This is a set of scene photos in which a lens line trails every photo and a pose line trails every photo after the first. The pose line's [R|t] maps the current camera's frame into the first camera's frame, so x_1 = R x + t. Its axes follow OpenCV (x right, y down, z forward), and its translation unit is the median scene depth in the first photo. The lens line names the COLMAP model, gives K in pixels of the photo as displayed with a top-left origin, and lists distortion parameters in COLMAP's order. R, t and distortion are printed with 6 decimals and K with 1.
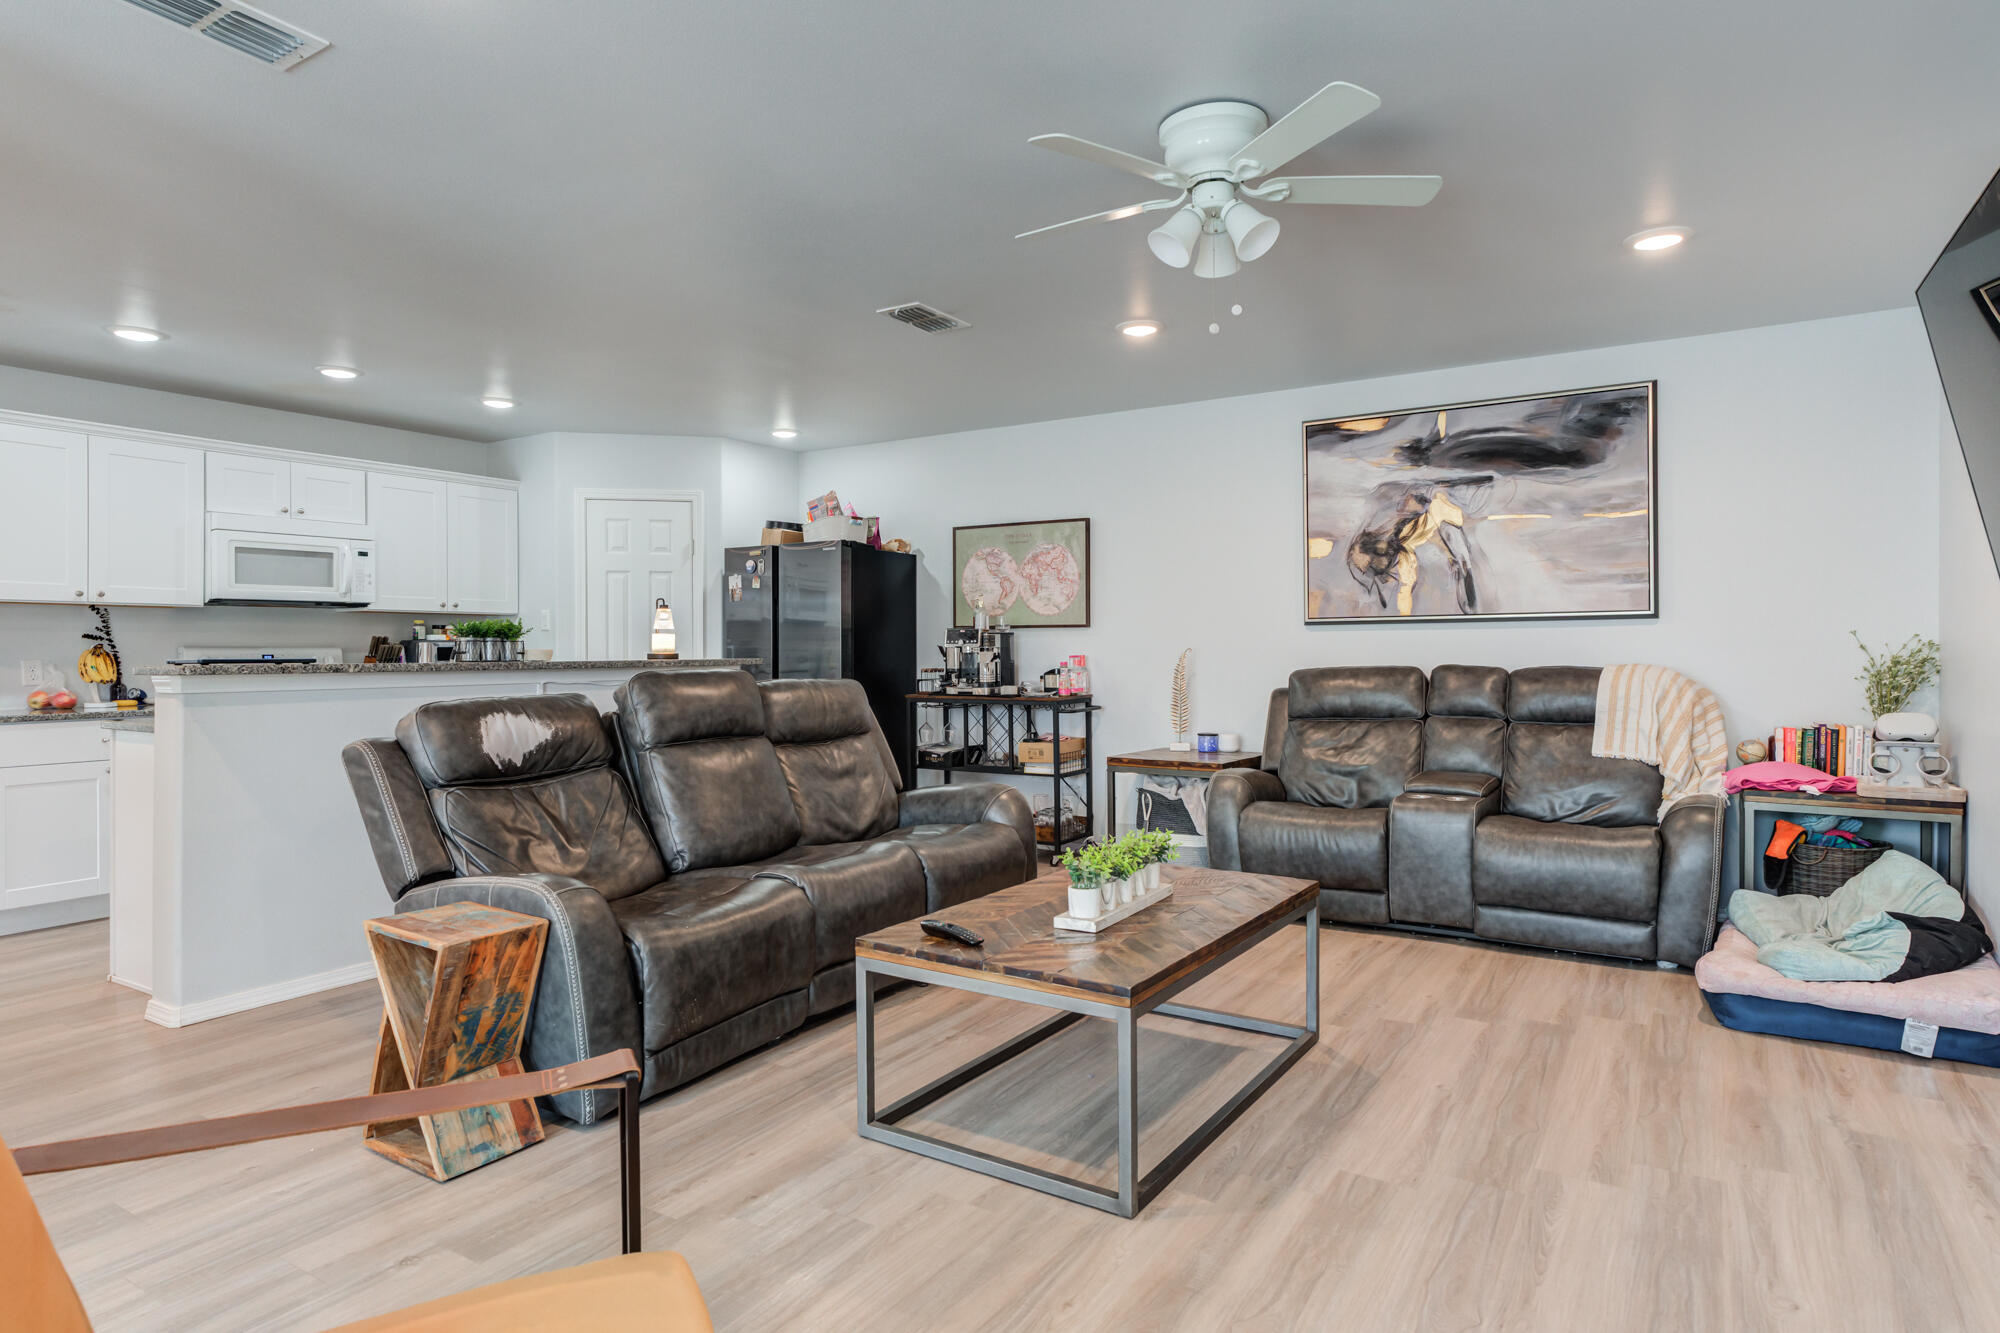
lens RADIAL K [[1151.0, 0, 994.1], [0, 1151.0, 661.4], [0, 0, 1]] dist [-0.004767, 0.011309]
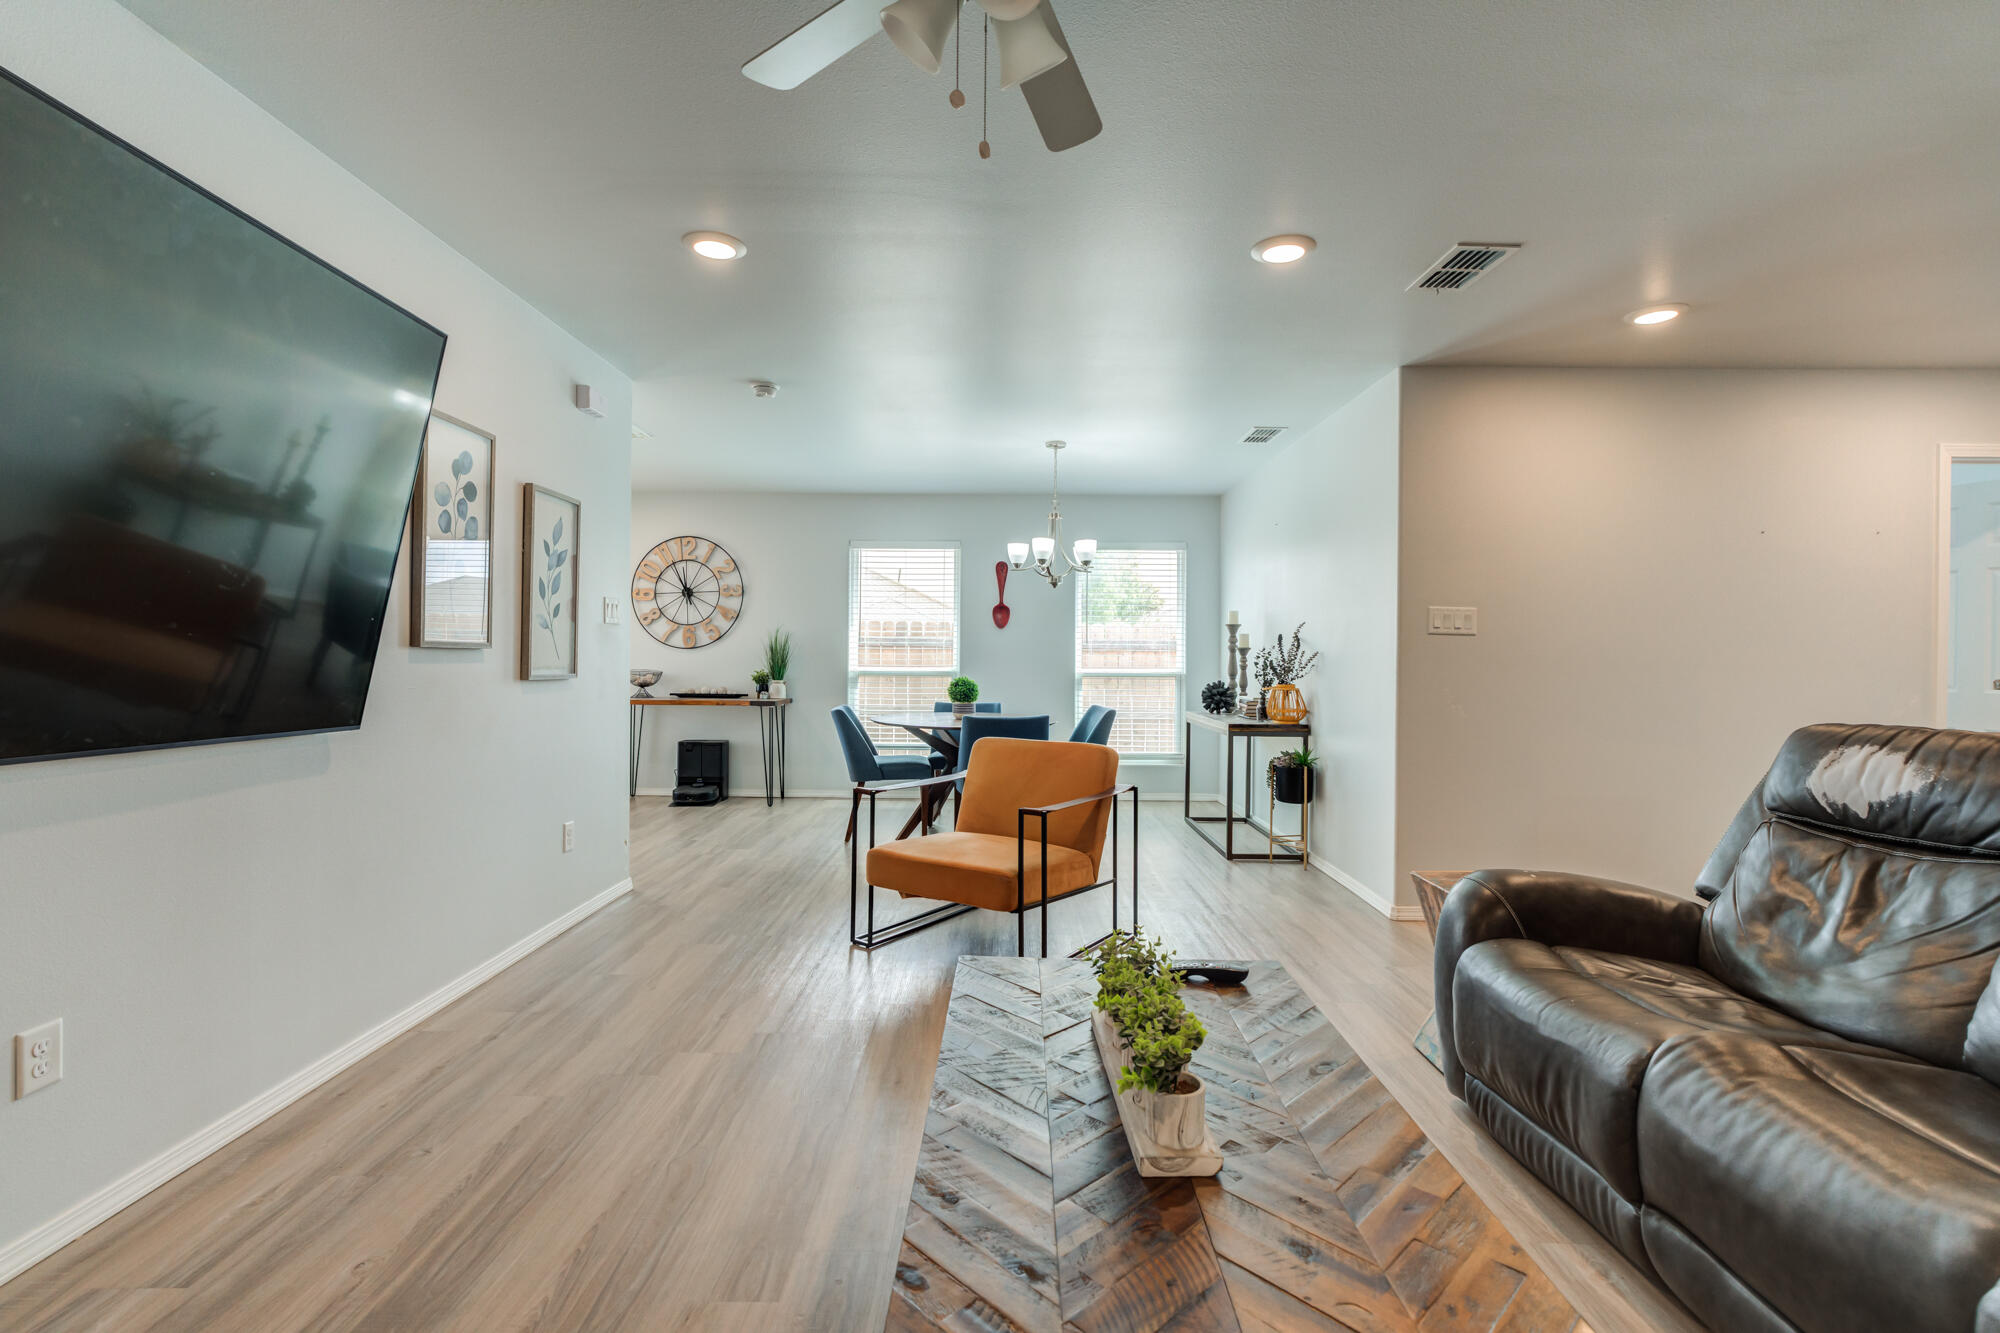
lens RADIAL K [[904.0, 0, 994.3], [0, 904.0, 660.3], [0, 0, 1]] dist [-0.007308, 0.007607]
pose [[-0.848974, 0.001785, -0.528432, 0.262144], [-0.011357, 0.999702, 0.021623, -0.012200], [0.528313, 0.024359, -0.848700, 0.835089]]
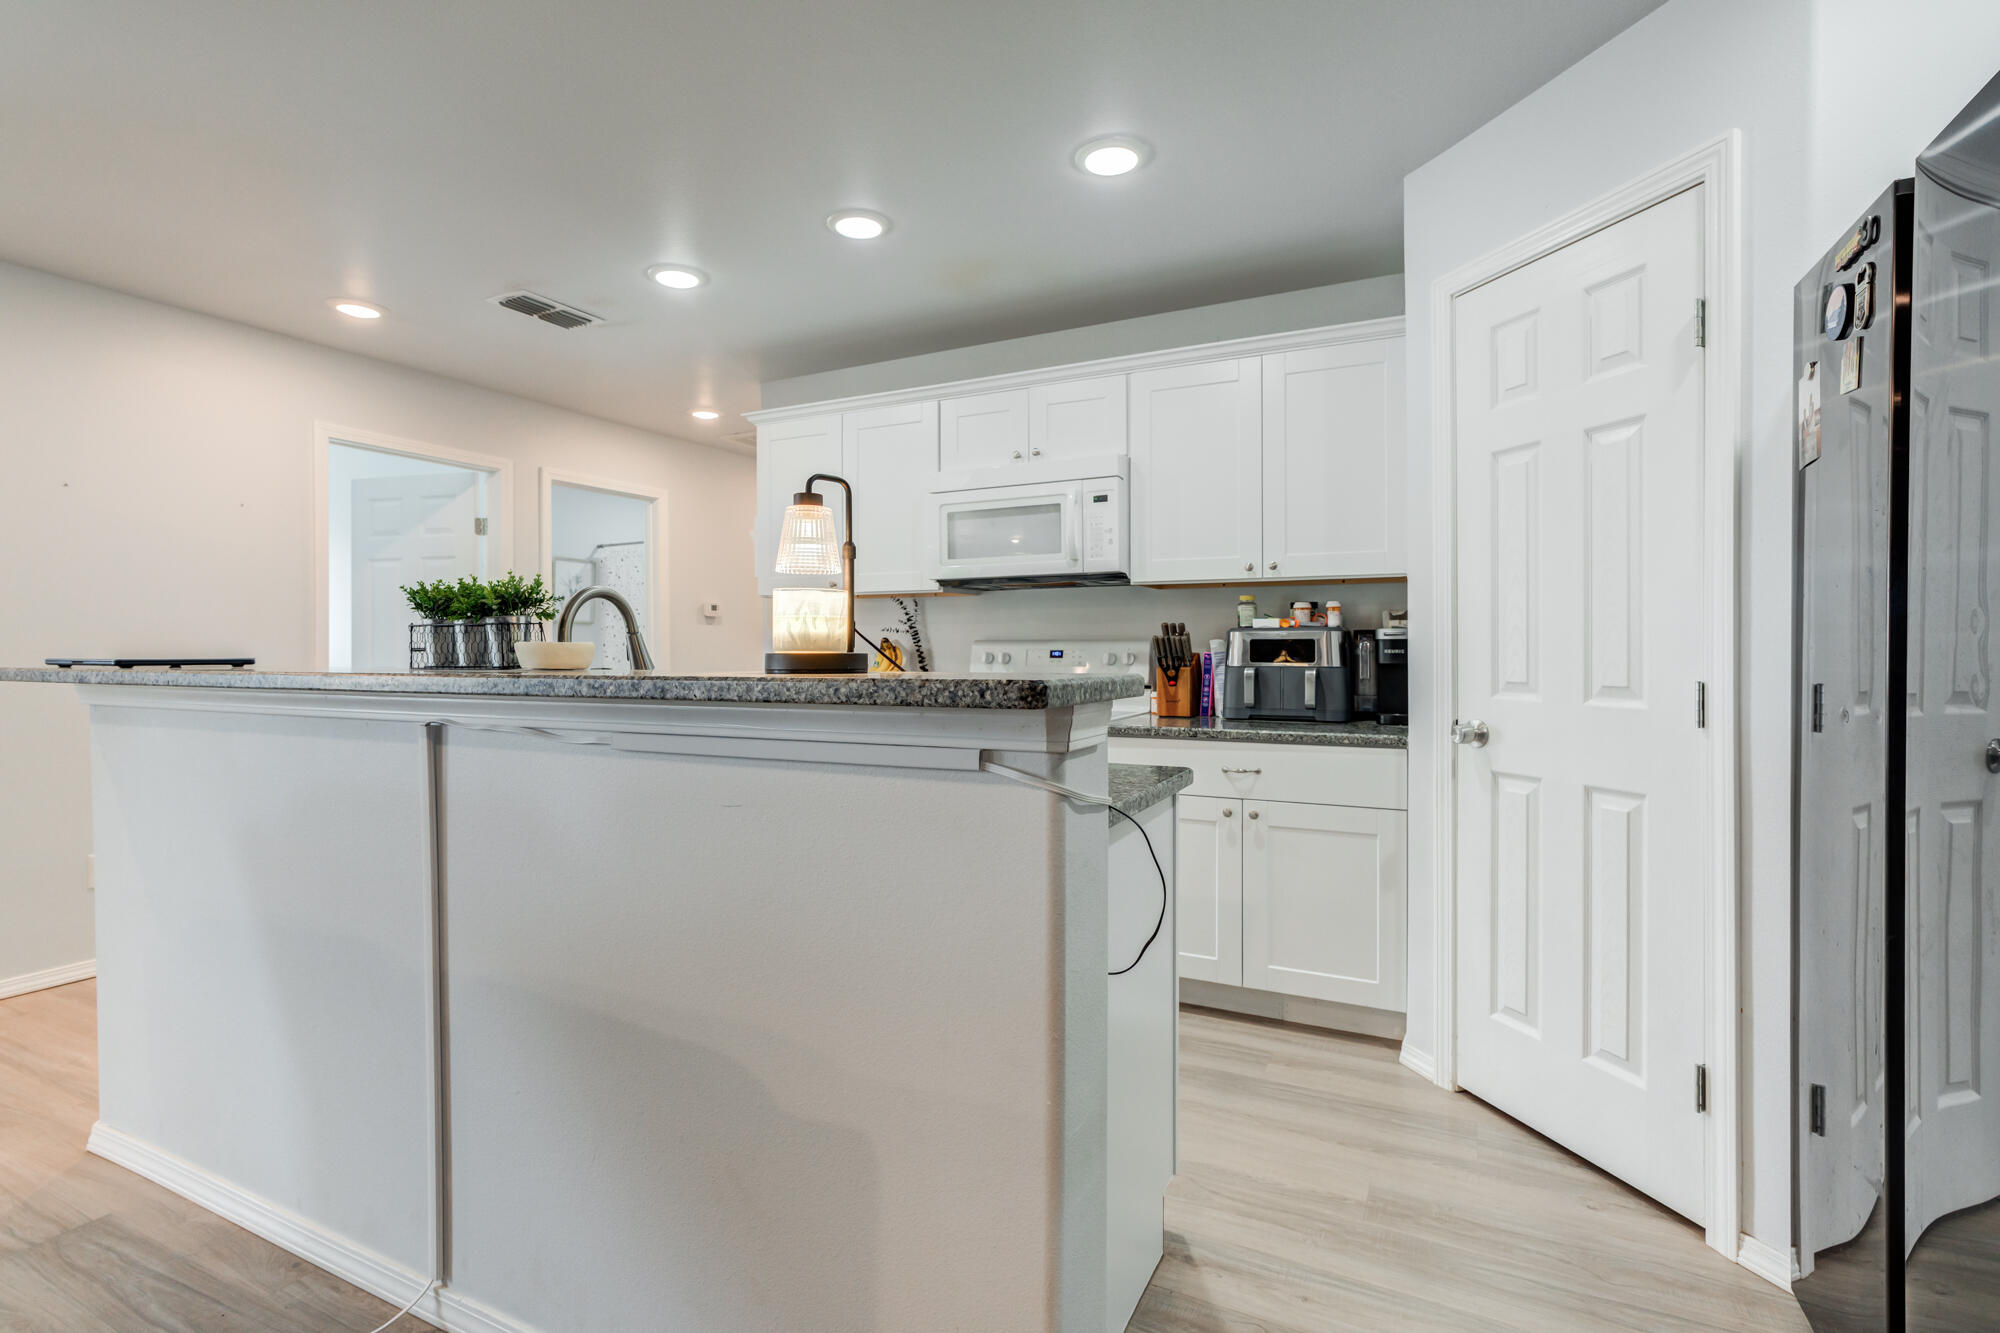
lens RADIAL K [[904.0, 0, 974.6], [0, 904.0, 654.1], [0, 0, 1]] dist [-0.007308, 0.007607]
pose [[0.085437, 0.009965, -0.996294, -0.043196], [-0.009899, 0.999909, 0.009152, -0.009916], [0.996294, 0.009080, 0.085528, 1.071840]]
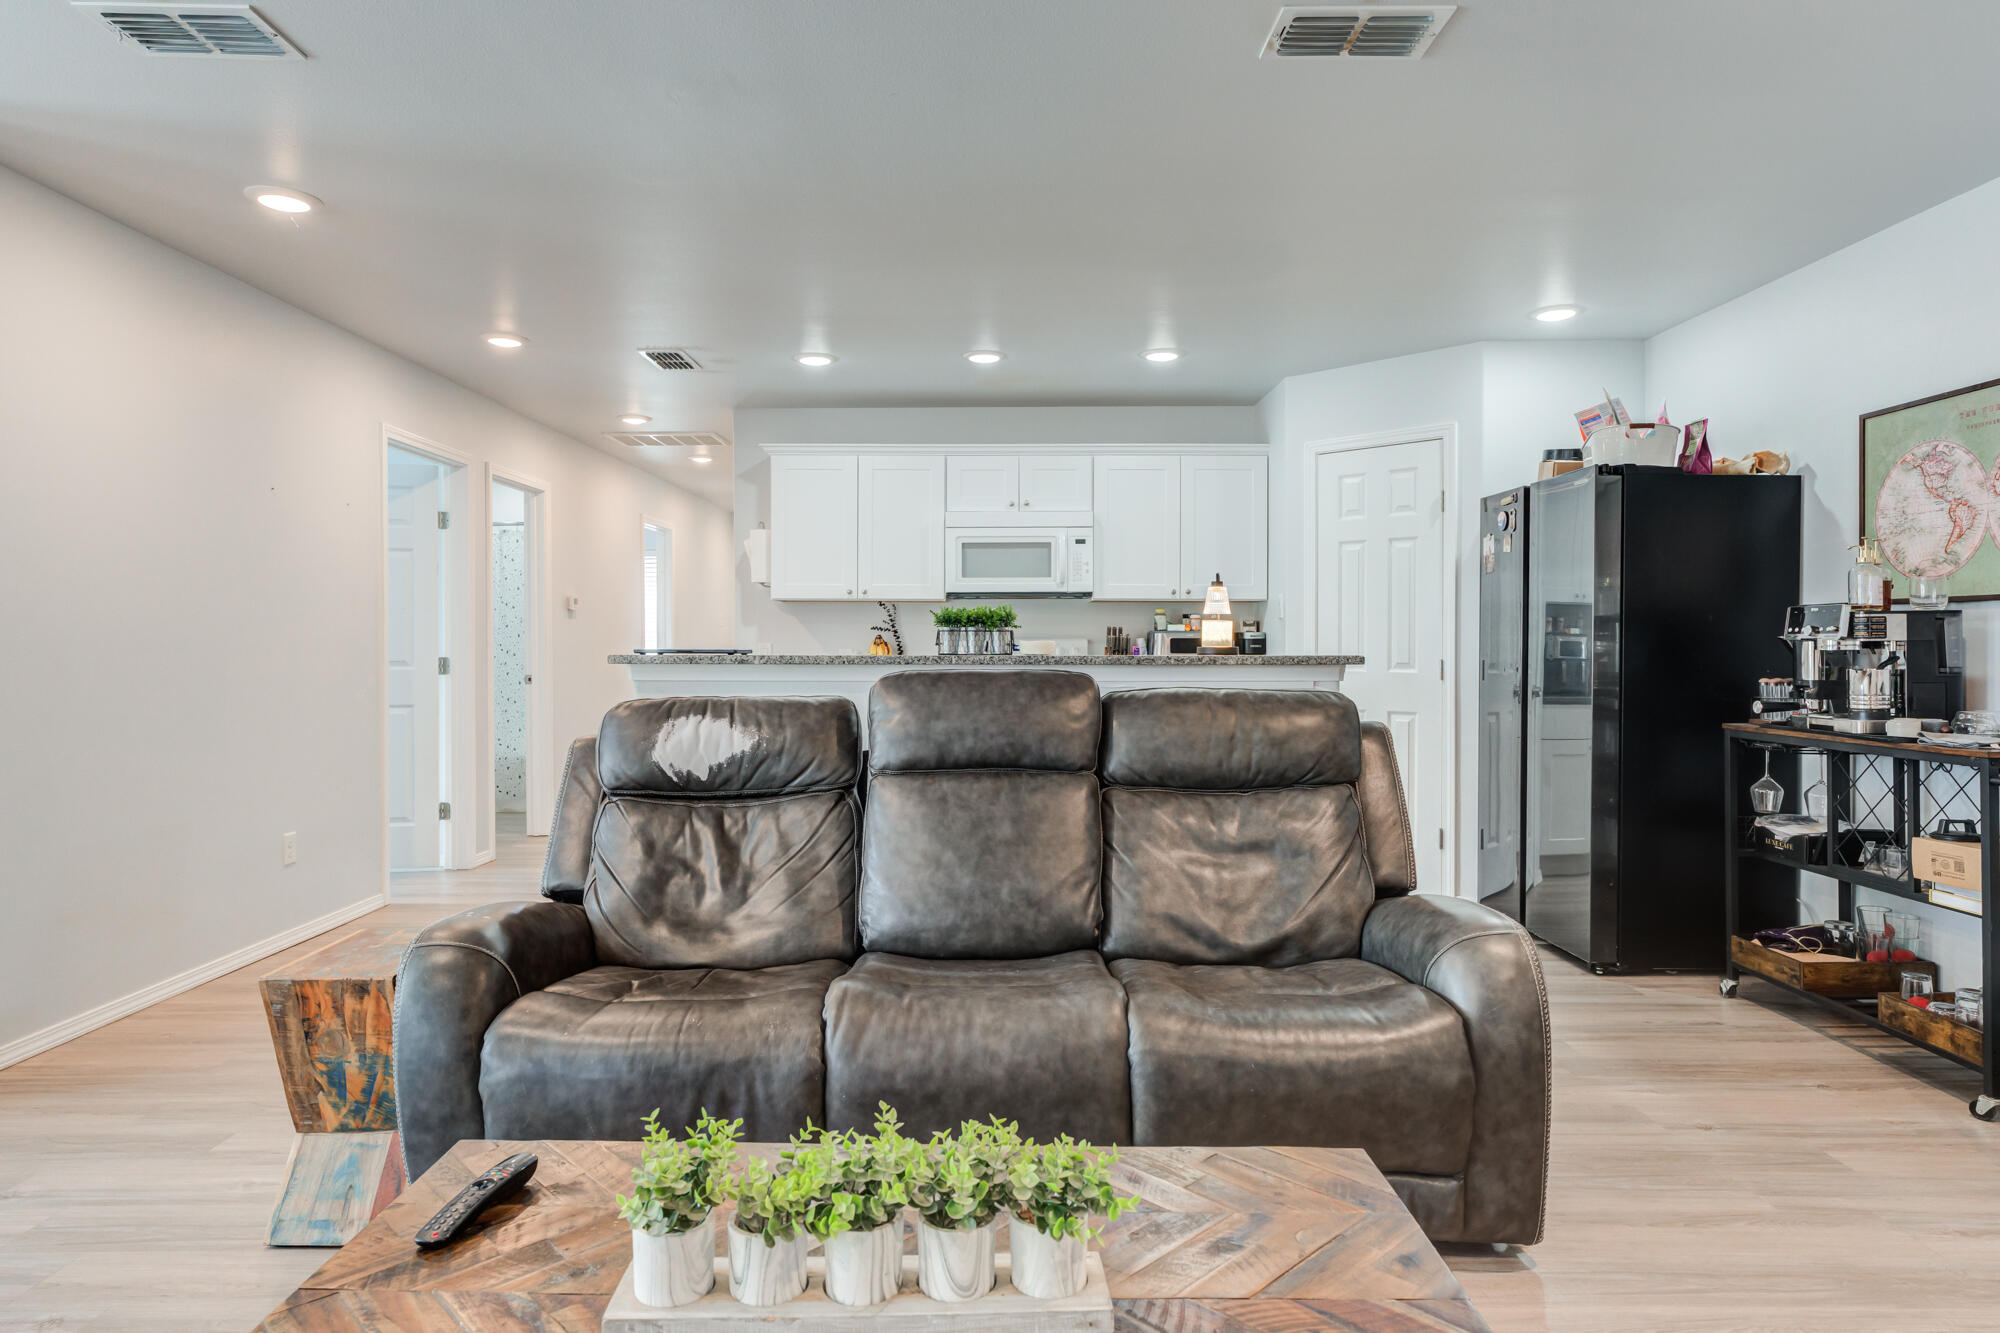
lens RADIAL K [[1151.0, 0, 983.0], [0, 1151.0, 662.3], [0, 0, 1]] dist [-0.004767, 0.011309]
pose [[0.528035, 0.019650, -0.848995, 0.280105], [-0.012725, 0.999803, 0.015226, -0.006871], [0.849127, 0.002764, 0.528181, 0.509303]]
